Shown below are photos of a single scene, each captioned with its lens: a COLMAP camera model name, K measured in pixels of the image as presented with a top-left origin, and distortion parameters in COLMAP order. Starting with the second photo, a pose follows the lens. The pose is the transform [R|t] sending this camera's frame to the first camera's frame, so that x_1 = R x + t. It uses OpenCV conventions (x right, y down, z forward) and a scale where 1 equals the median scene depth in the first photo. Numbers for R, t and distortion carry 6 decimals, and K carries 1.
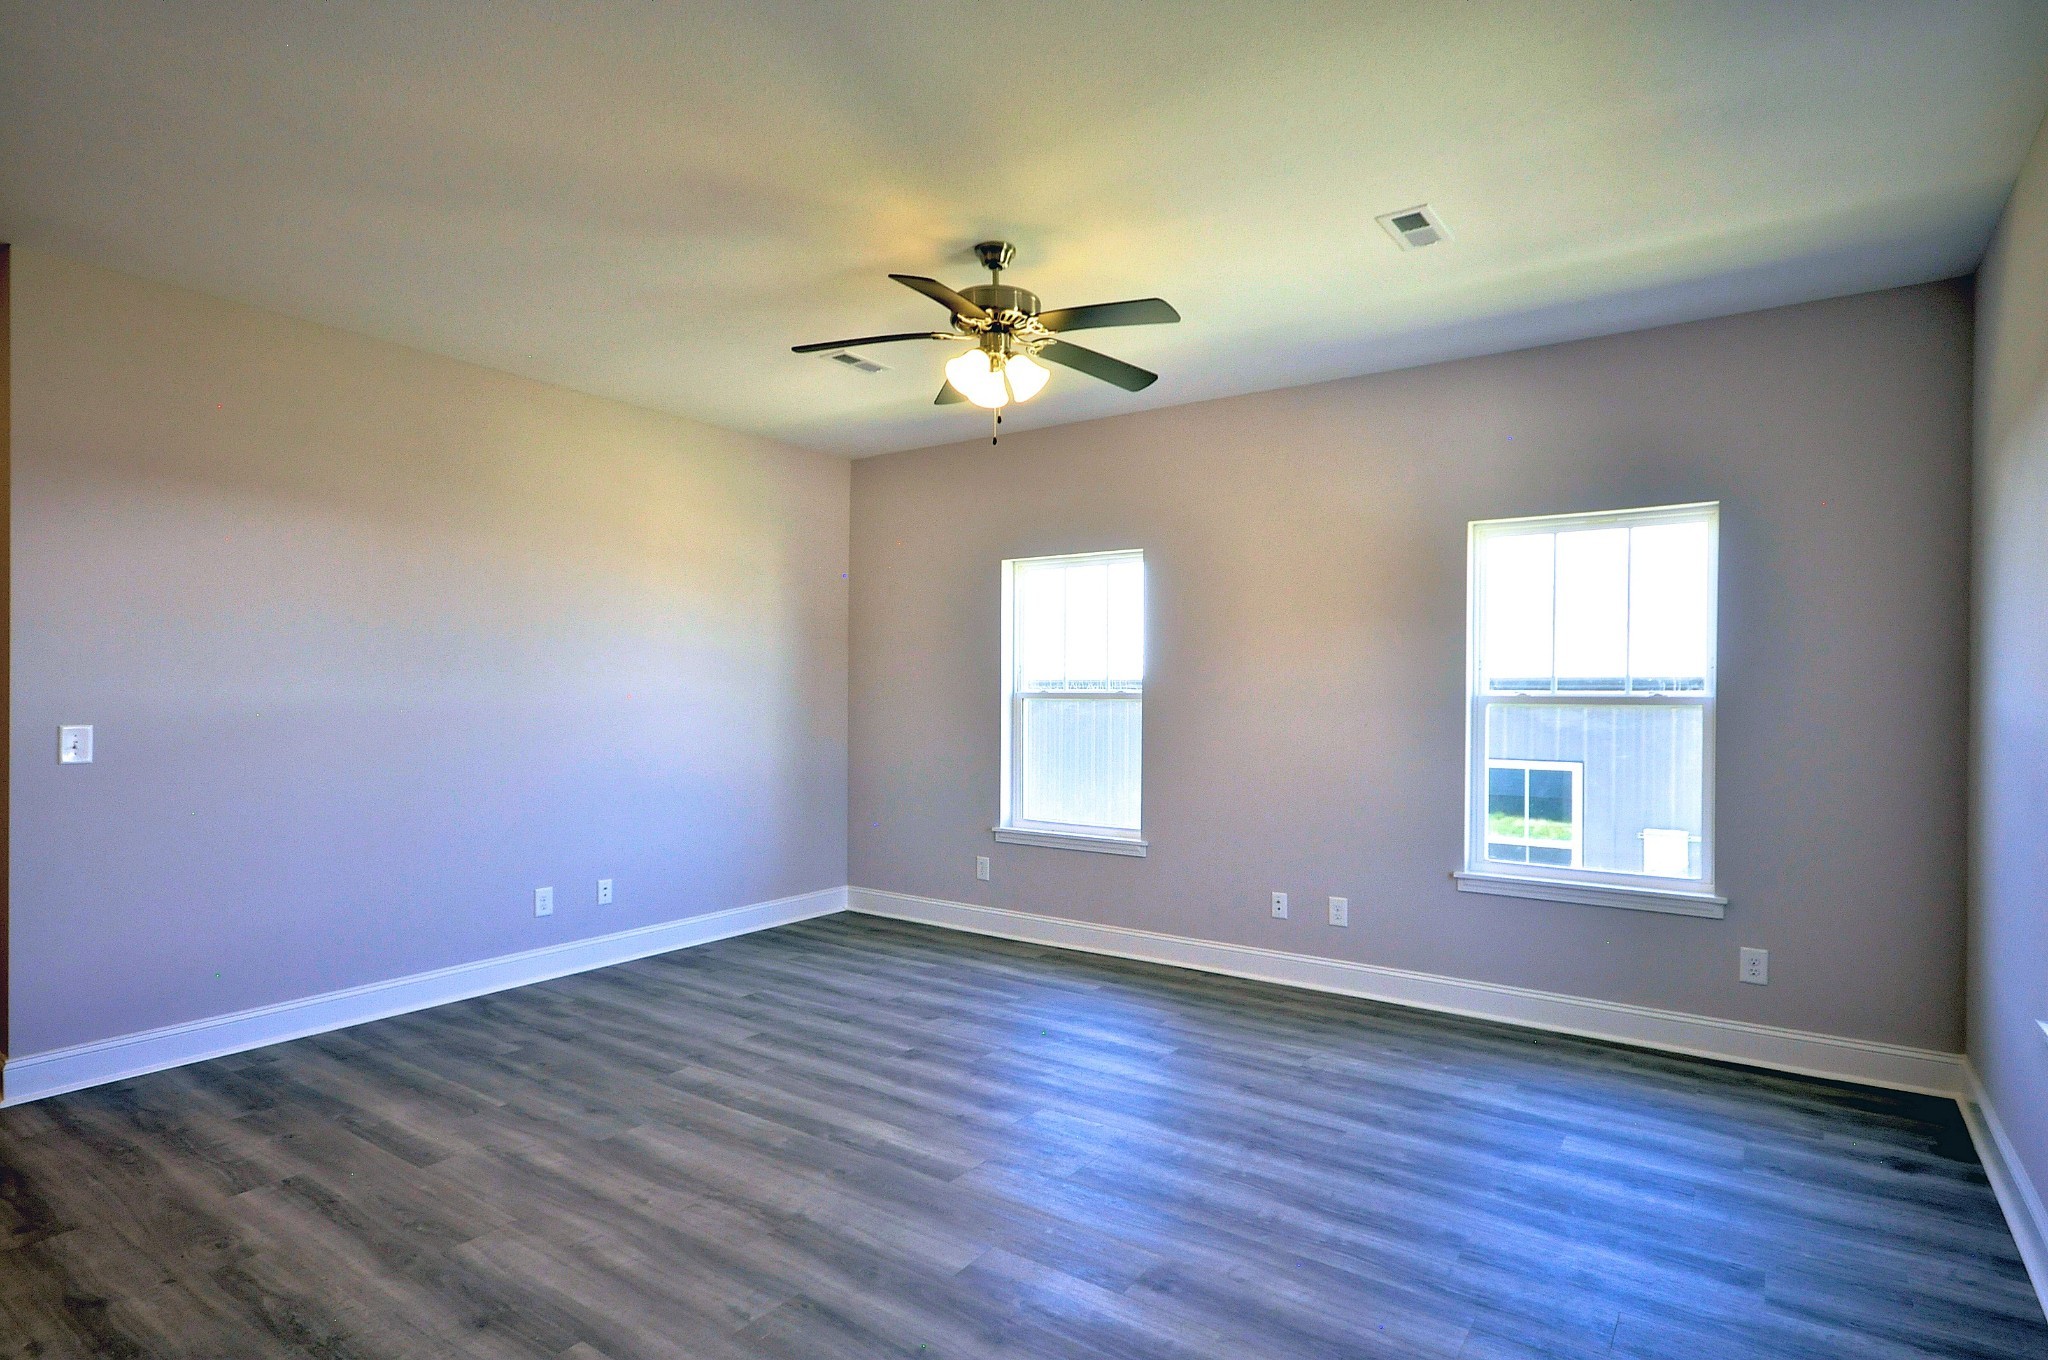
lens RADIAL K [[1065.0, 0, 1027.9], [0, 1065.0, 696.5], [0, 0, 1]] dist [0.006633, 0.000264]
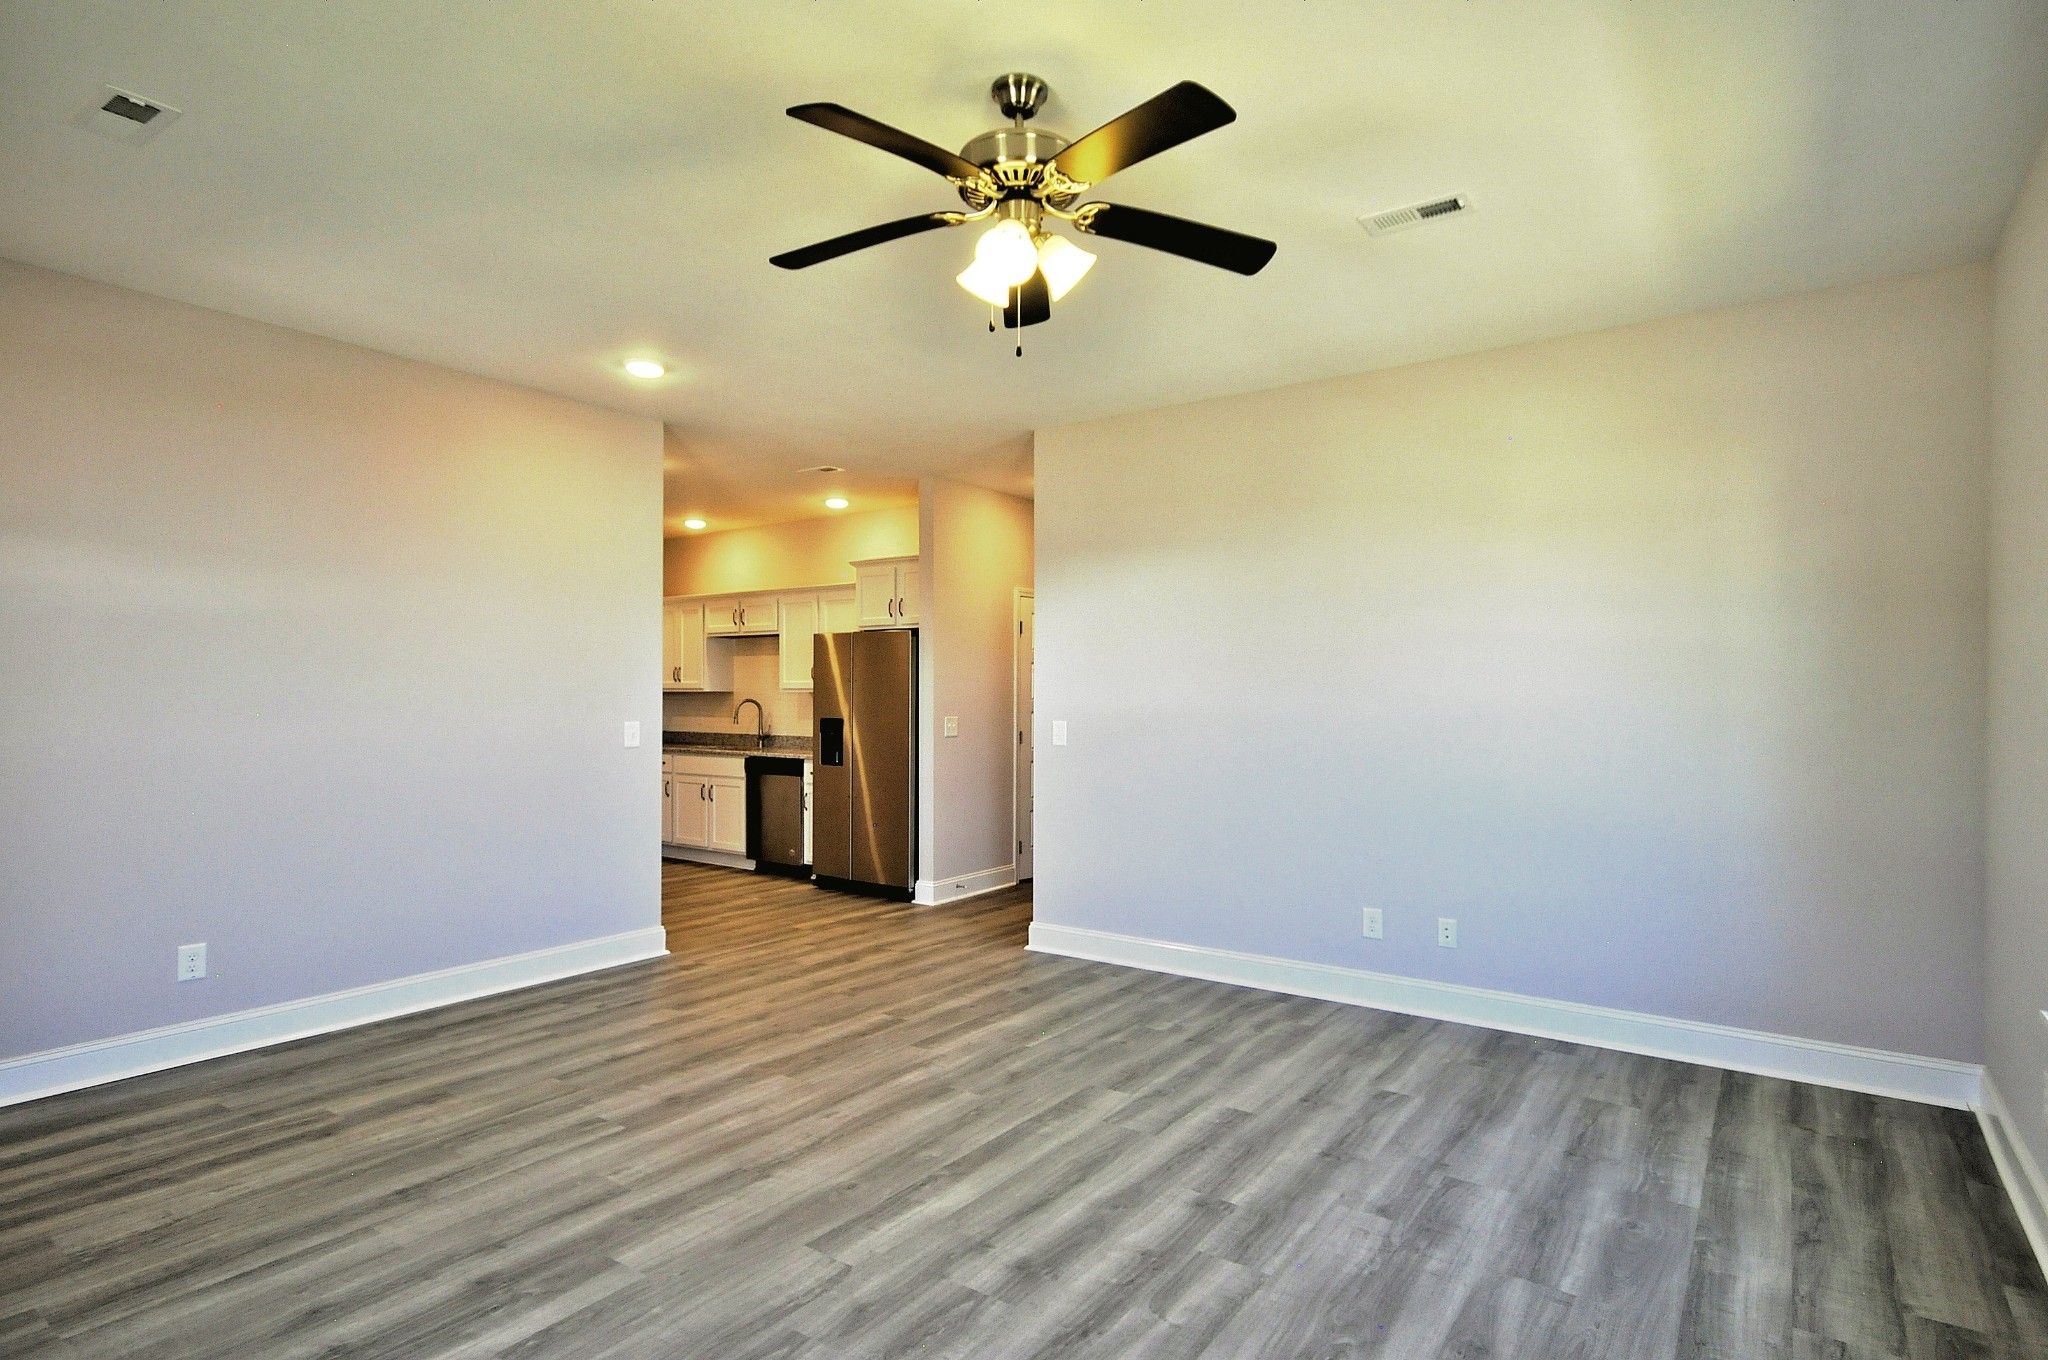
lens RADIAL K [[1065.0, 0, 1027.9], [0, 1065.0, 696.5], [0, 0, 1]] dist [0.006633, 0.000264]
pose [[-0.013737, -0.006319, -0.999886, 0.694951], [-0.004945, 0.999968, -0.006251, 0.001447], [0.999893, 0.004859, -0.013768, 1.014111]]
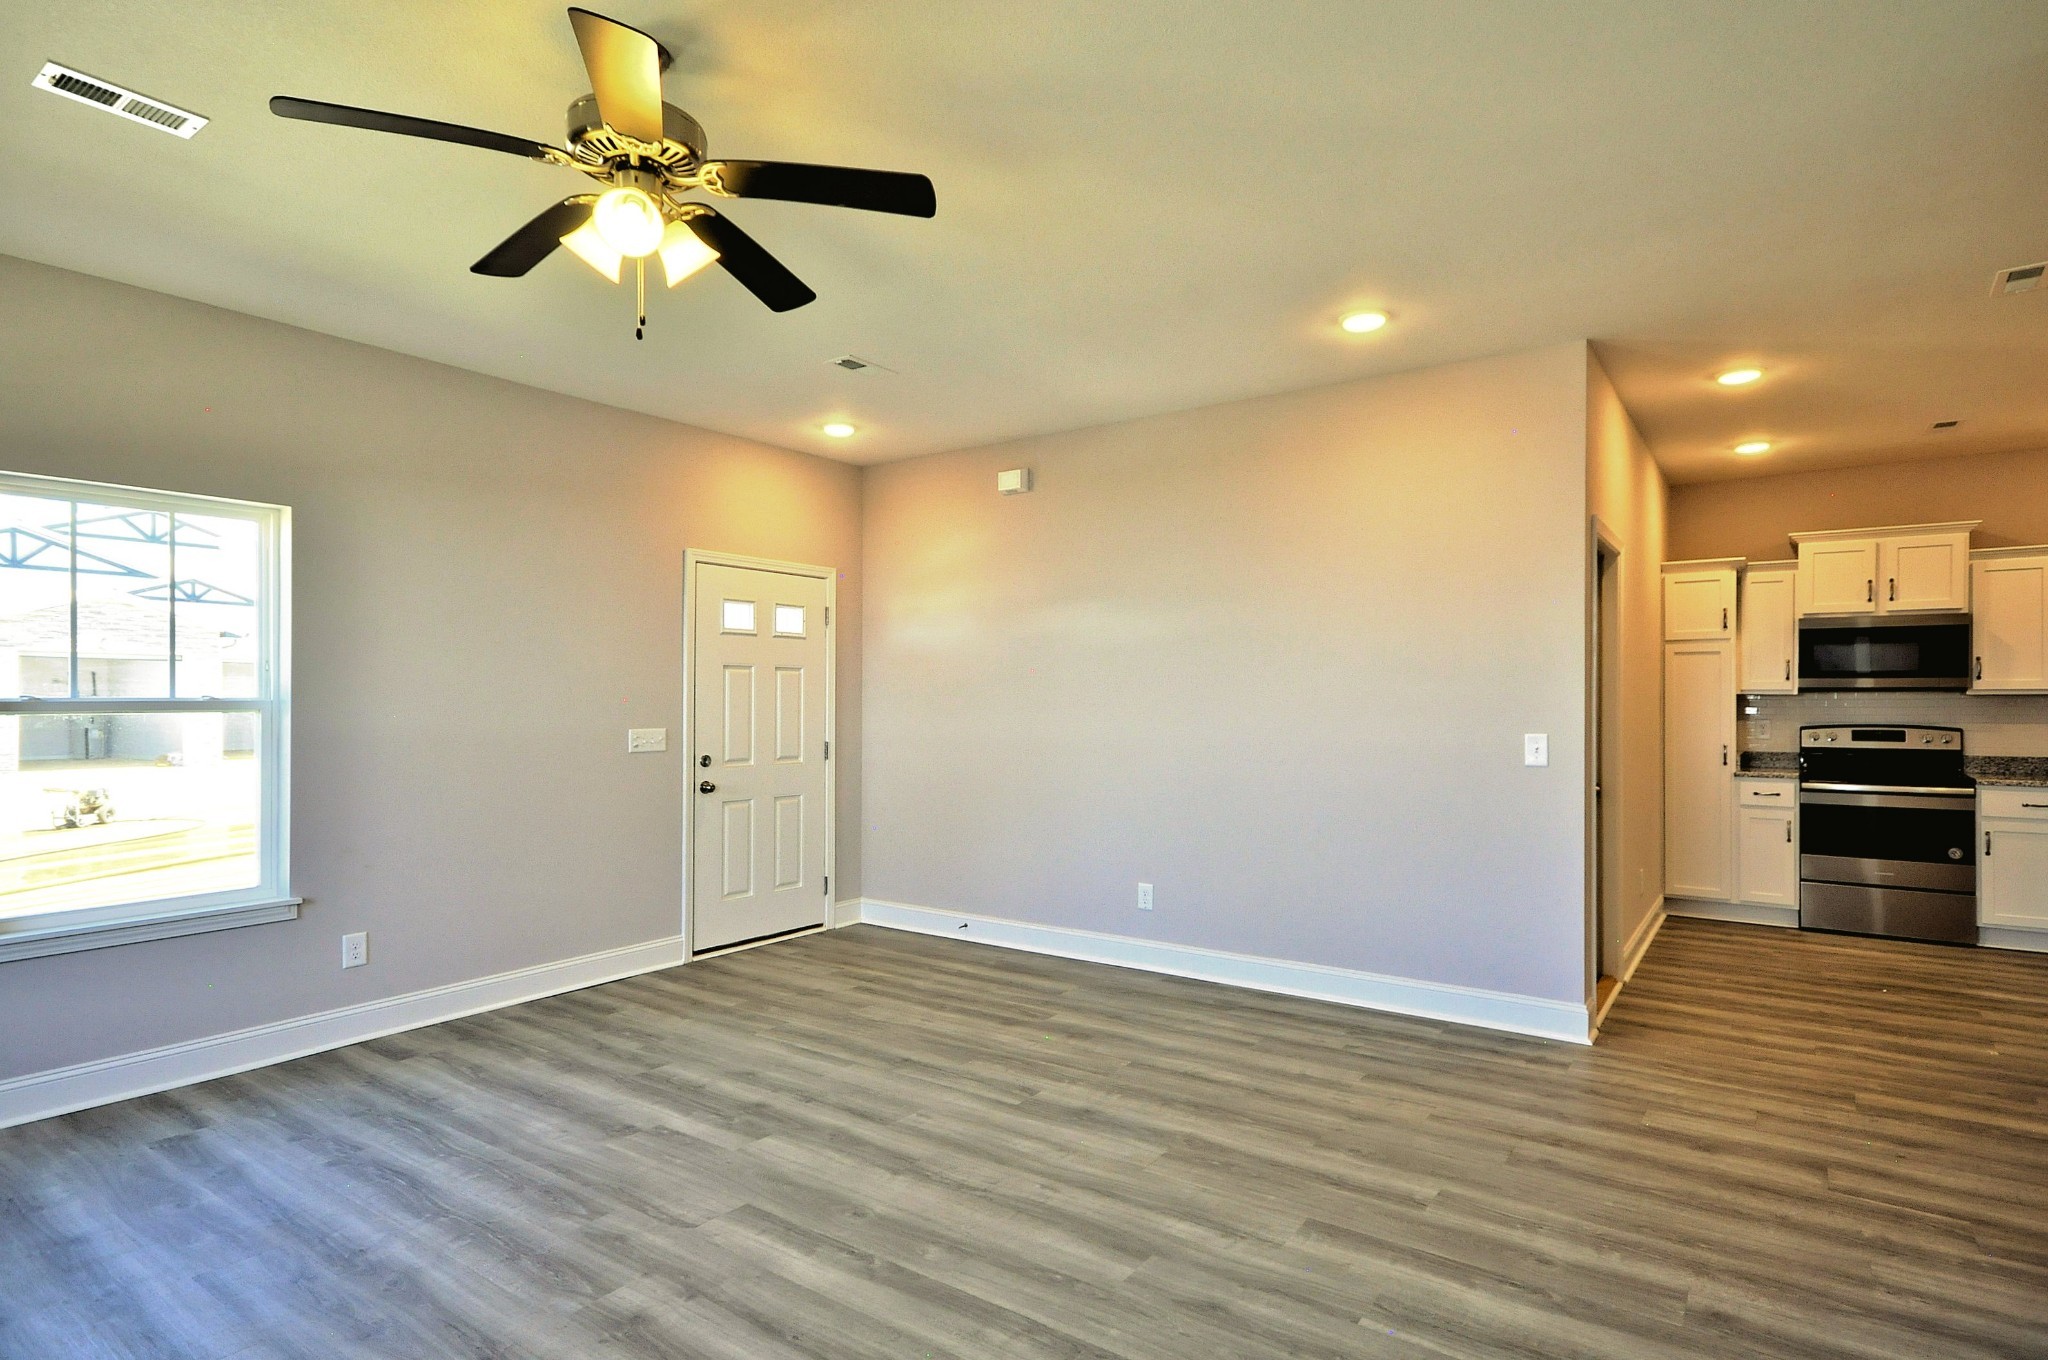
lens RADIAL K [[1065.0, 0, 1027.9], [0, 1065.0, 696.5], [0, 0, 1]] dist [0.006633, 0.000264]
pose [[-0.999919, -0.007542, 0.010234, -0.285873], [-0.007550, 0.999971, -0.000693, -0.007927], [-0.010229, -0.000770, -0.999947, 1.673665]]
